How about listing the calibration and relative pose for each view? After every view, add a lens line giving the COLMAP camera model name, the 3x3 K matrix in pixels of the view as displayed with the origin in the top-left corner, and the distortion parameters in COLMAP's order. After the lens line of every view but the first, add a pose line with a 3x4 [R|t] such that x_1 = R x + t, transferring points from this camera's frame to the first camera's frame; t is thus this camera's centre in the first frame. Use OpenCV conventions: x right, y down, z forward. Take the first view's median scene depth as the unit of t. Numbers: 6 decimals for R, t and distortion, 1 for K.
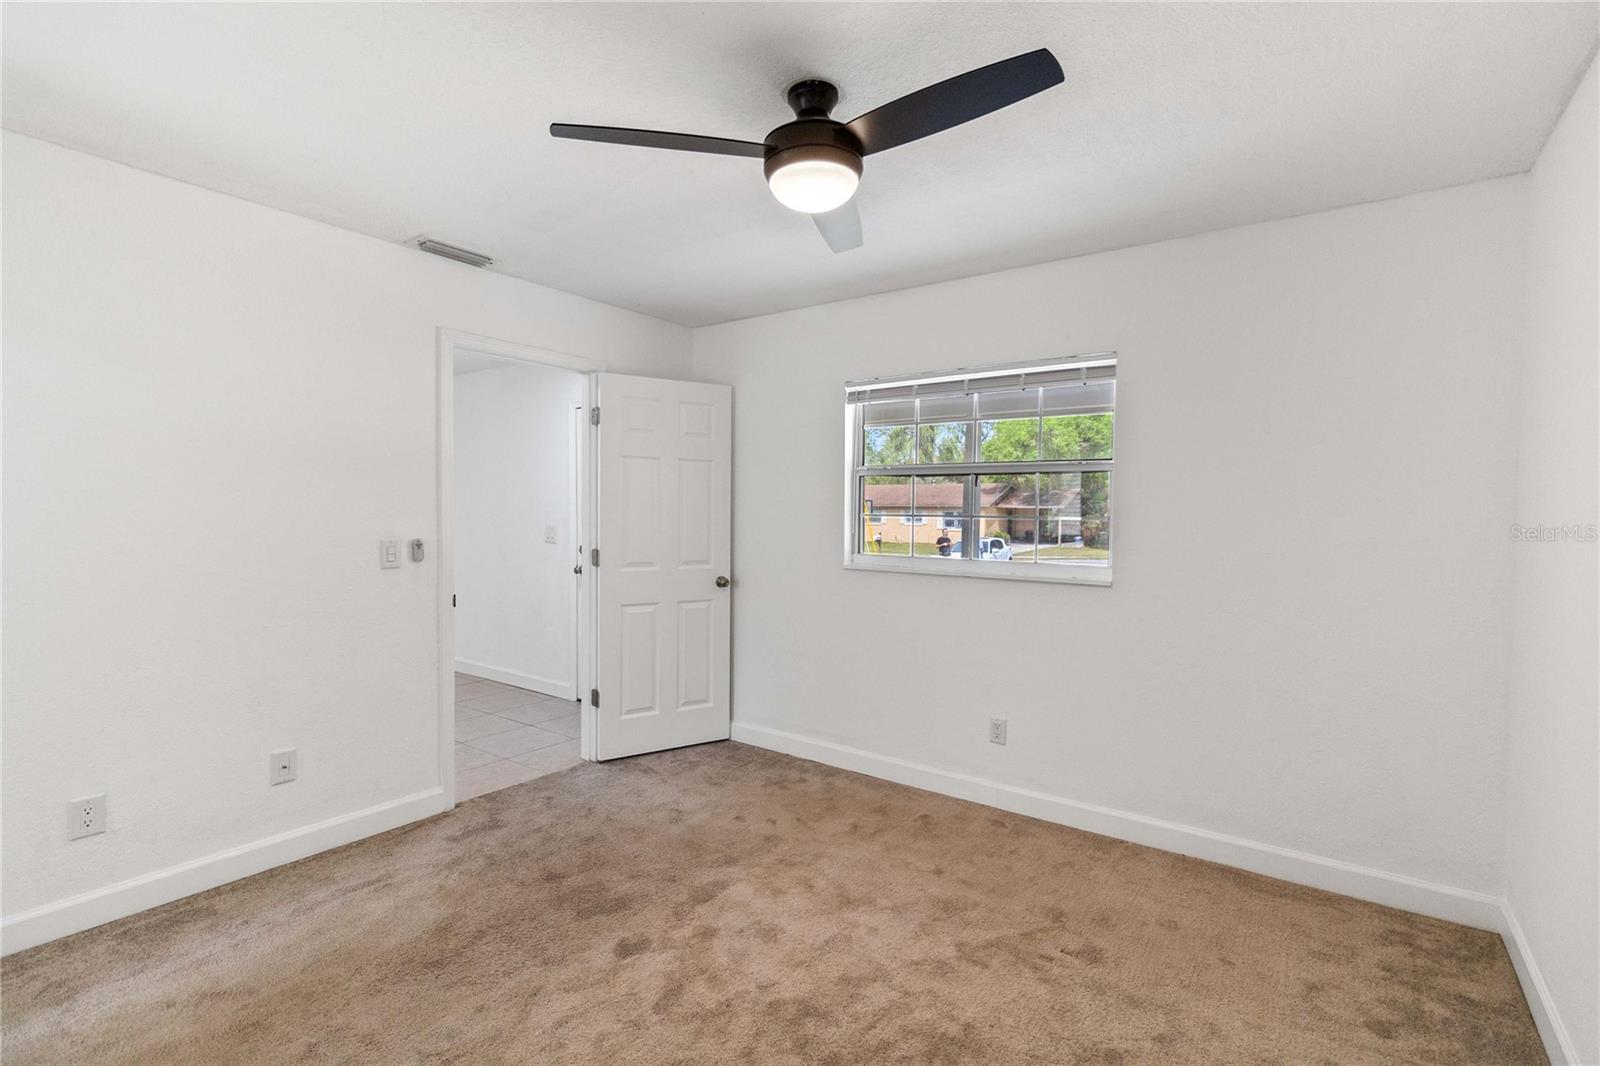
lens RADIAL K [[741.1, 0, 801.2], [0, 741.1, 533.5], [0, 0, 1]] dist [0.000129, -0.000955]
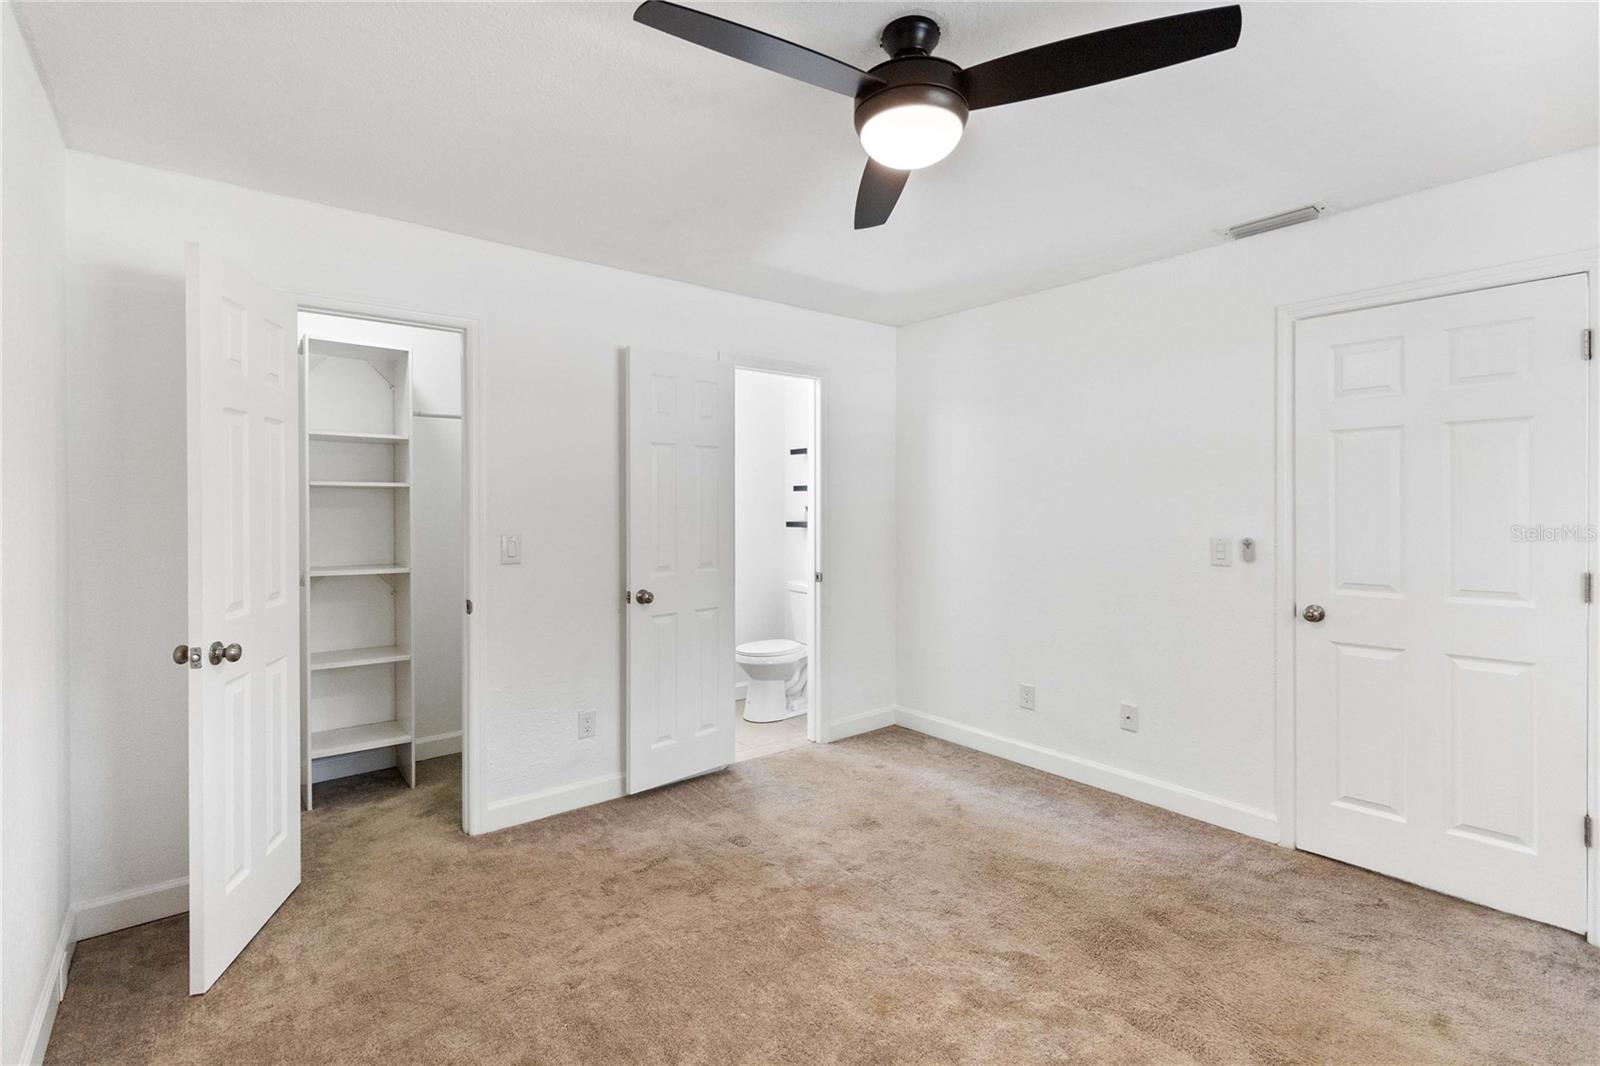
lens RADIAL K [[741.1, 0, 799.6], [0, 741.1, 519.0], [0, 0, 1]] dist [0.000129, -0.000955]
pose [[-0.262932, 0.006208, -0.964794, 0.610824], [-0.030636, 0.999421, 0.014780, -0.015178], [0.964328, 0.033444, -0.262590, 0.762280]]
